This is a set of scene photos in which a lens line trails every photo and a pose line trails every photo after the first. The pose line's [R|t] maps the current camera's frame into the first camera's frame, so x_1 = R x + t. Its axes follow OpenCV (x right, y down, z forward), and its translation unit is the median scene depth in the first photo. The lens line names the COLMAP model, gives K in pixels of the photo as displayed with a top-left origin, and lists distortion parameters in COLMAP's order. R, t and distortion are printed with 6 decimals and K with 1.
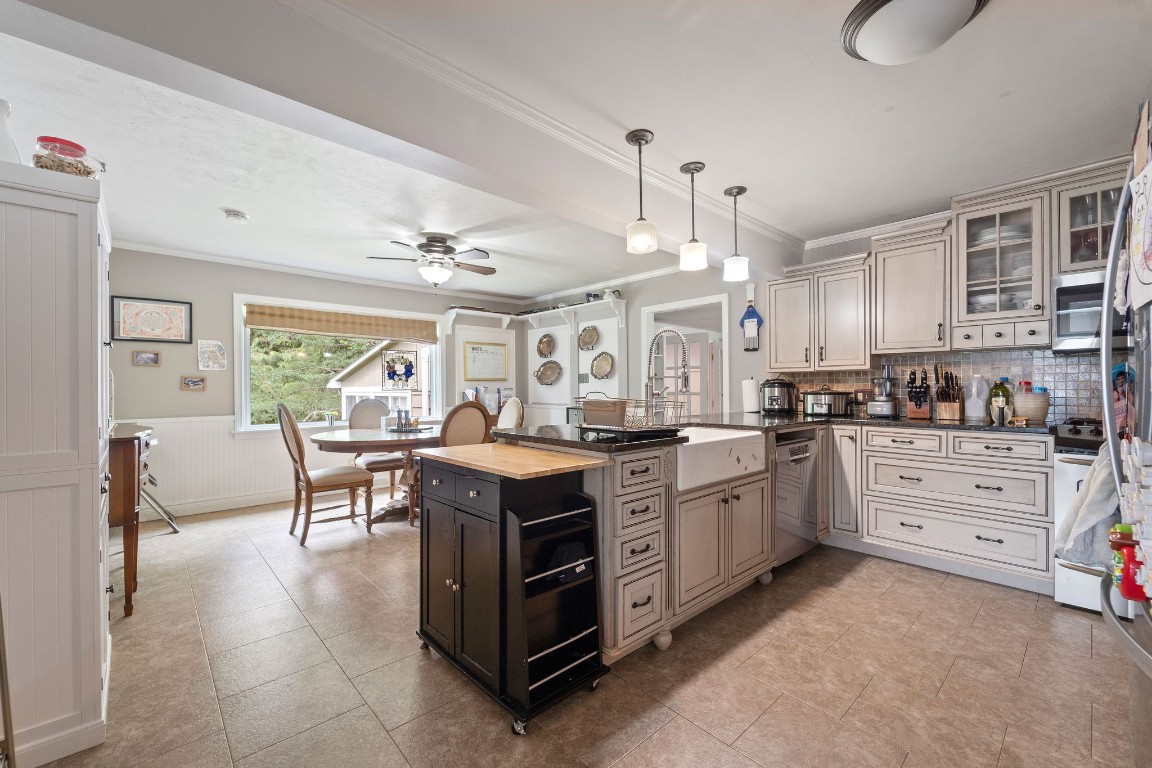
lens RADIAL K [[471.2, 0, 575.7], [0, 471.2, 385.8], [0, 0, 1]] dist [0.001109, -0.000413]
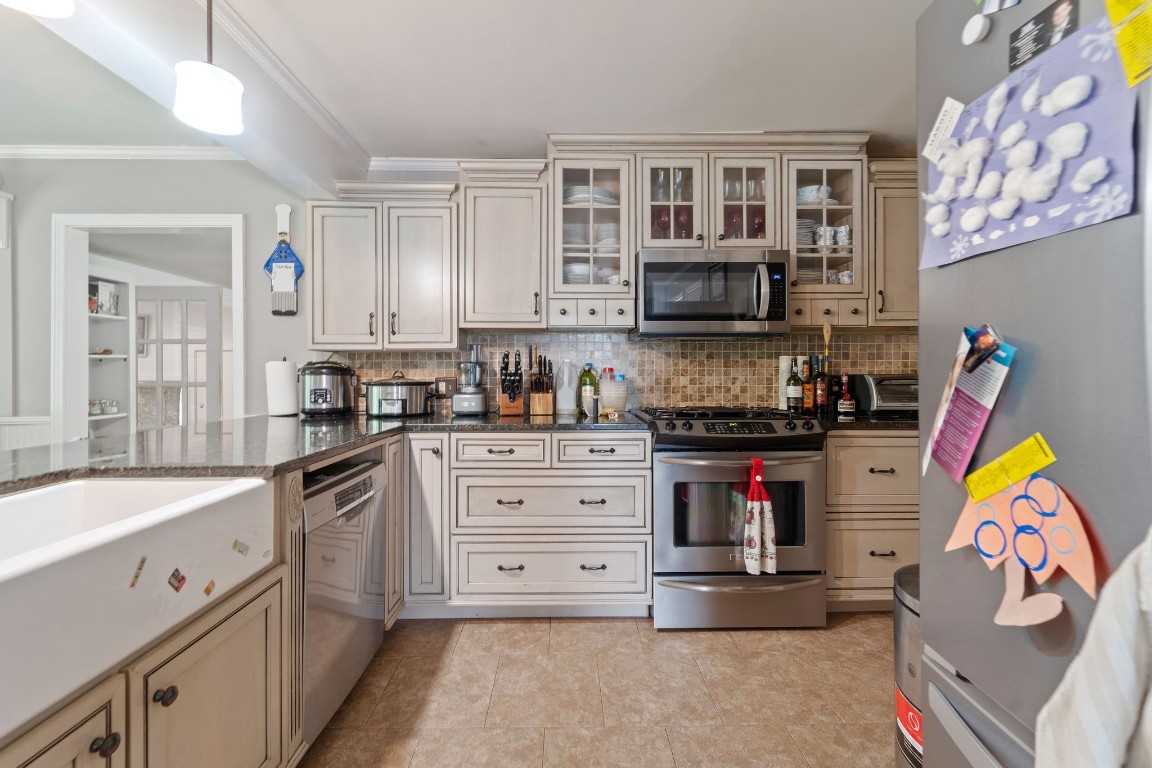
lens RADIAL K [[472.9, 0, 564.1], [0, 472.9, 370.2], [0, 0, 1]] dist [0.000078, 0.000022]
pose [[0.670402, 0.006205, 0.741972, 0.227822], [-0.002683, 0.999979, -0.005937, 0.000394], [-0.741993, 0.001989, 0.670404, 0.450884]]
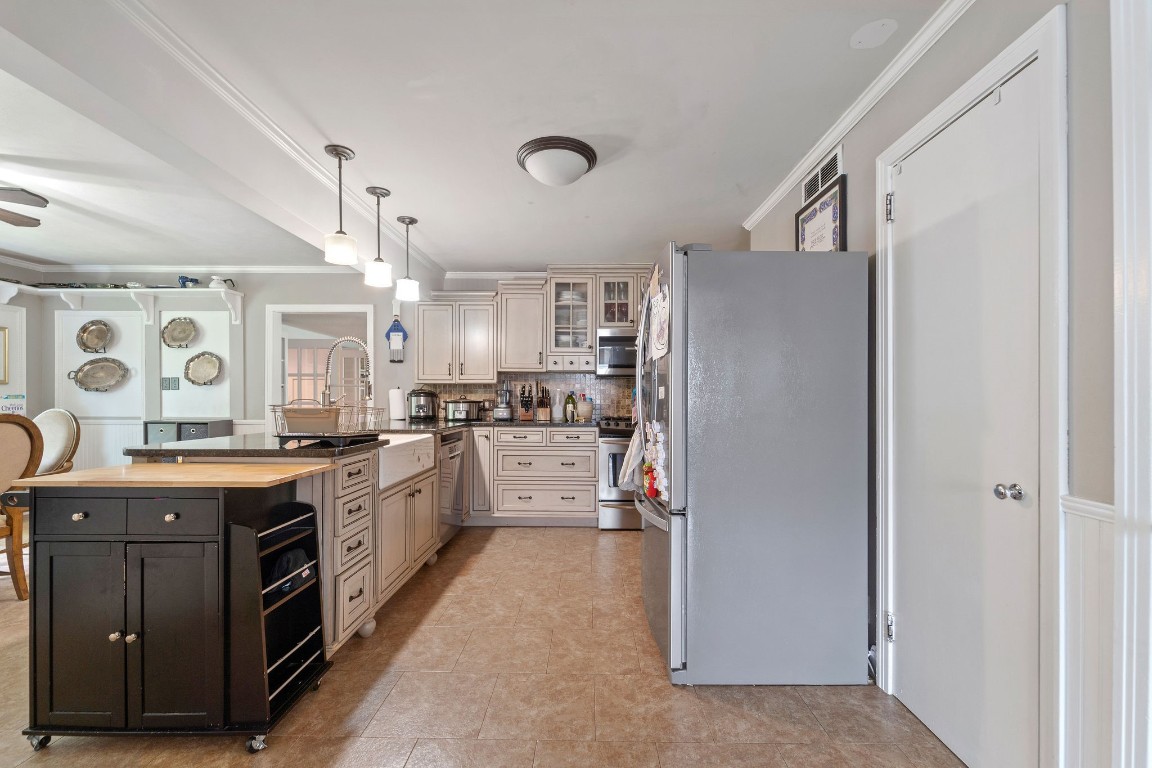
lens RADIAL K [[489.8, 0, 582.5], [0, 489.8, 397.2], [0, 0, 1]] dist [-0.000085, -0.000165]
pose [[0.680692, 0.006706, 0.732539, -0.217861], [-0.008317, 0.999964, -0.001426, 0.003723], [-0.732522, -0.005122, 0.680724, -0.091402]]
